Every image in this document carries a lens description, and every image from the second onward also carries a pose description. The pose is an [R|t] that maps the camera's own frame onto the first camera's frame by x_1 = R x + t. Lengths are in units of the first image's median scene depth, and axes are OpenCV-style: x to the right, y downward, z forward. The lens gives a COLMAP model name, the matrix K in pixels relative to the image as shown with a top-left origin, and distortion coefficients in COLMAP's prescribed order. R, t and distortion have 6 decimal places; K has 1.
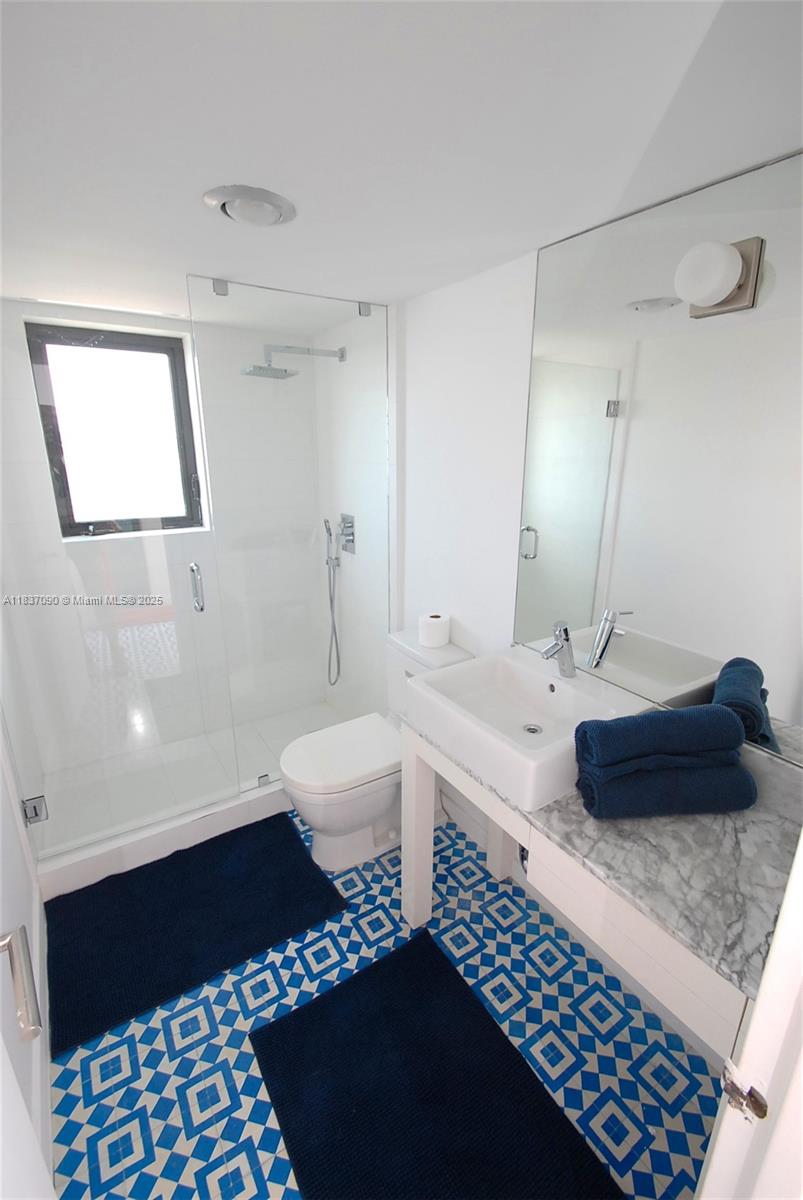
lens RADIAL K [[528.7, 0, 403.4], [0, 528.7, 608.8], [0, 0, 1]] dist [-0.002884, -0.000222]
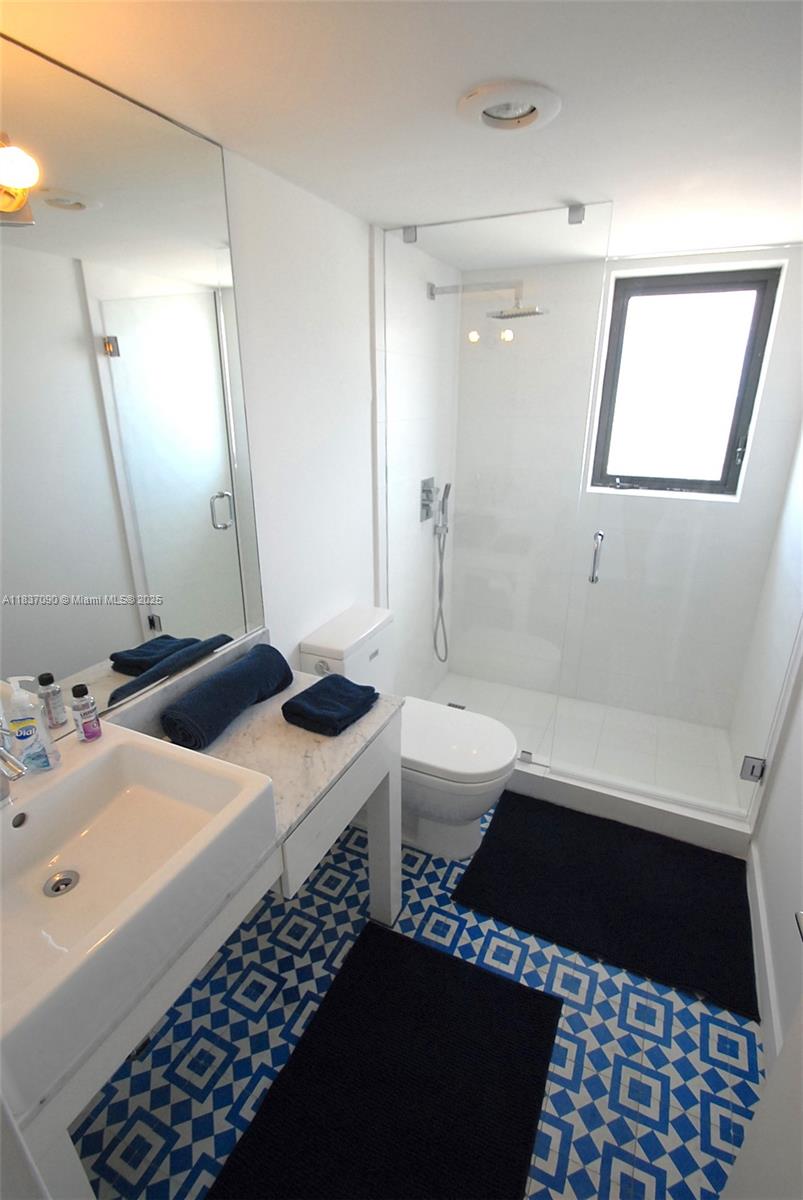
lens RADIAL K [[559.6, 0, 401.5], [0, 559.6, 600.0], [0, 0, 1]] dist [0.003085, -0.000141]
pose [[0.518714, 0.292063, -0.803514, 0.137831], [-0.254744, 0.949949, 0.180838, -0.026990], [0.816114, 0.110887, 0.567153, 0.085616]]
